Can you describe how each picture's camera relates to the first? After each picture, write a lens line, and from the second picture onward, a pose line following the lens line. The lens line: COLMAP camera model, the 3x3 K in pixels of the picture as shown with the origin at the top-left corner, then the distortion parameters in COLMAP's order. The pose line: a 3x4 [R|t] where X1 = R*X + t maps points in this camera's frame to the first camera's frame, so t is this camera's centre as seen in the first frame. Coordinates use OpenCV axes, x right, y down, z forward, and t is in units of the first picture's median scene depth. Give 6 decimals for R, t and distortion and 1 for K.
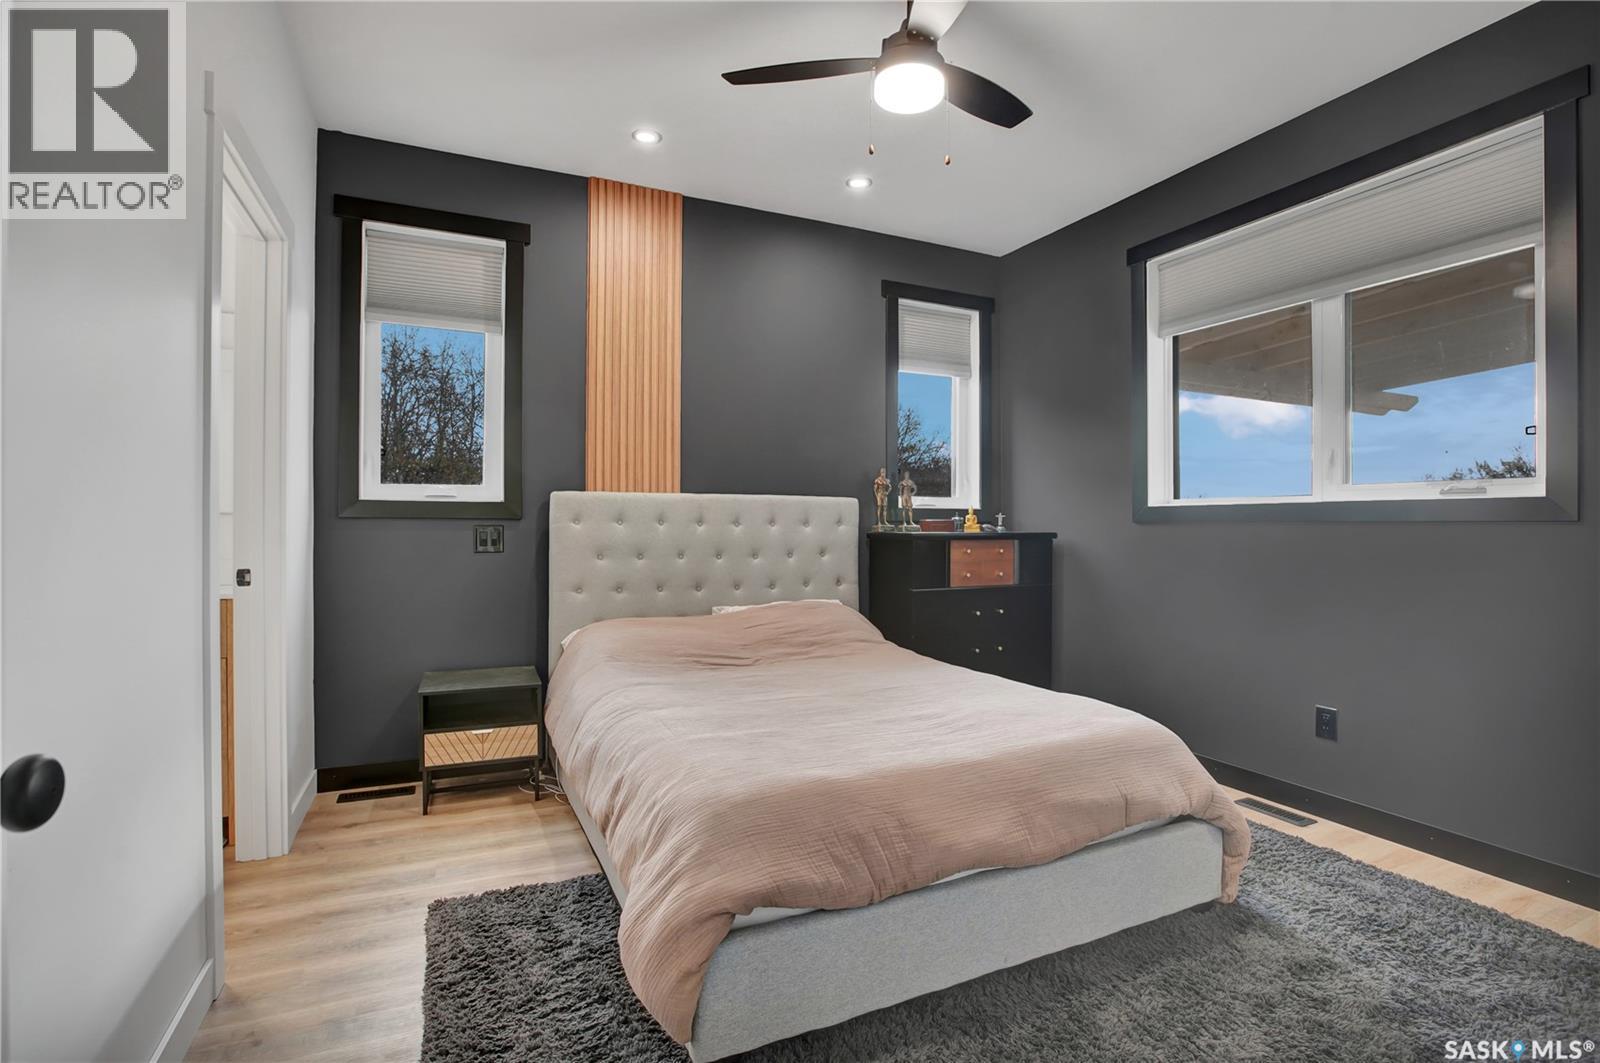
lens RADIAL K [[747.5, 0, 799.2], [0, 747.5, 524.8], [0, 0, 1]] dist [-0.036461, 0.008598]
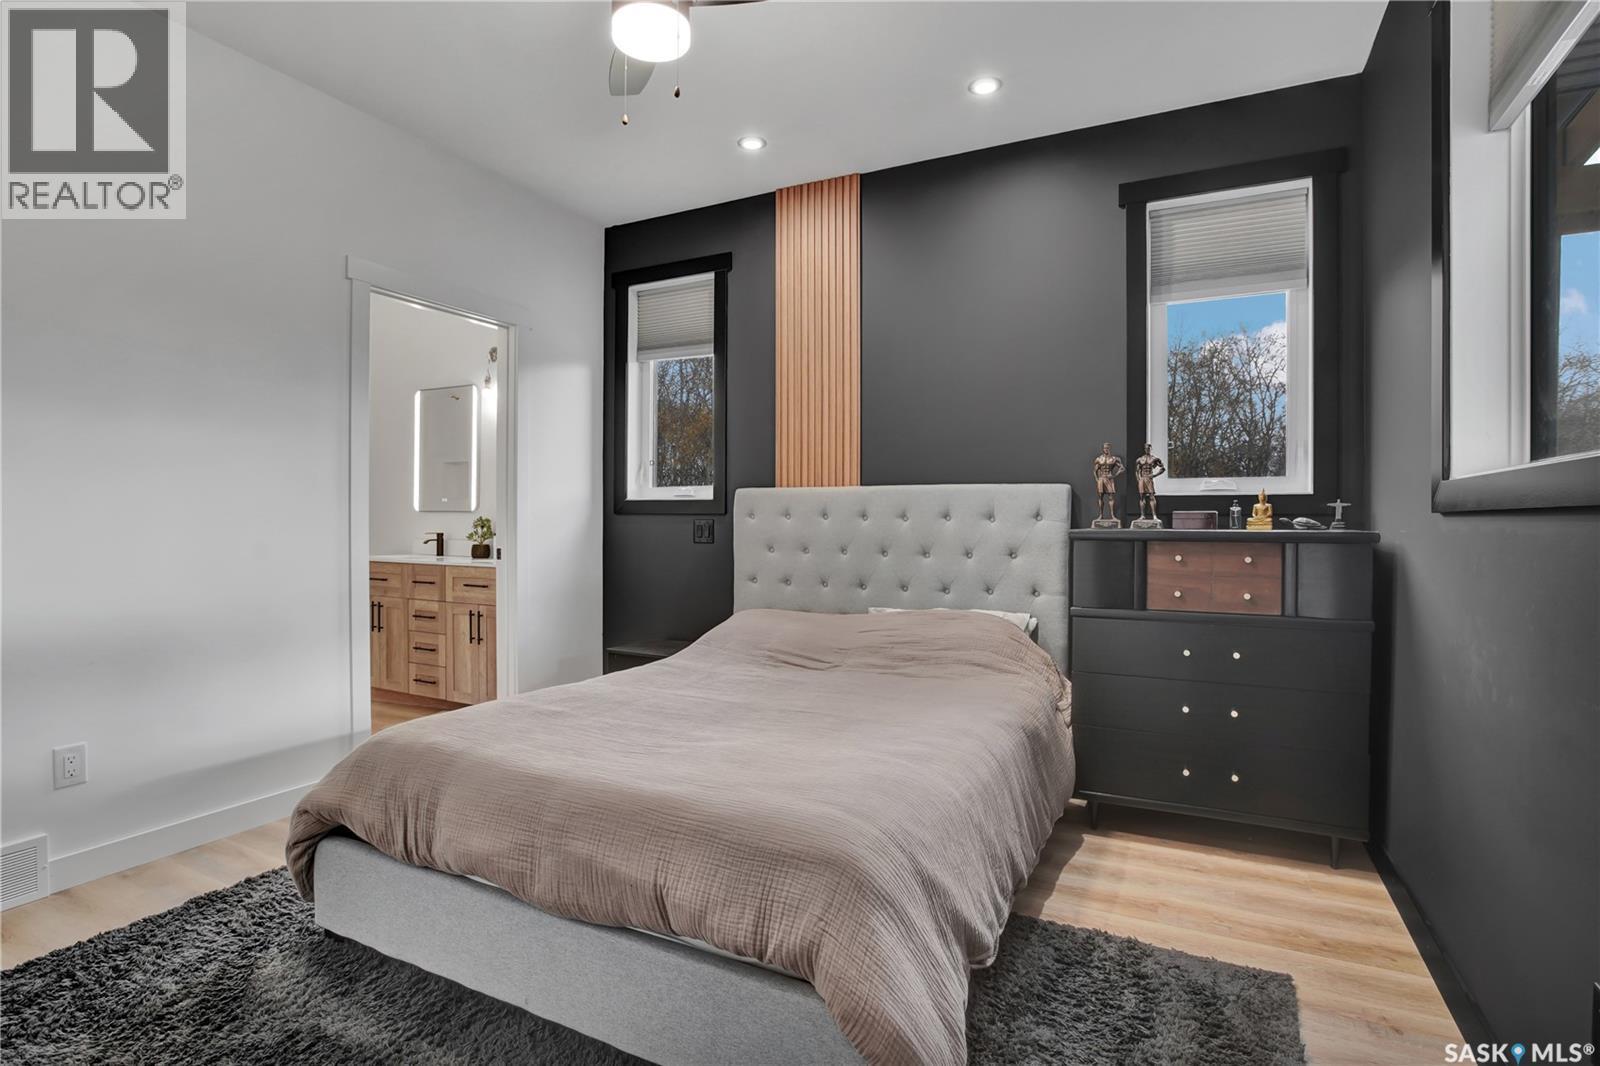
lens RADIAL K [[776.5, 0, 795.7], [0, 776.5, 524.9], [0, 0, 1]] dist [-0.037284, 0.000013]
pose [[0.626320, 0.003915, -0.779556, 0.579402], [-0.001427, 0.999991, 0.003876, 0.003310], [0.779565, -0.001315, 0.626320, 0.324183]]
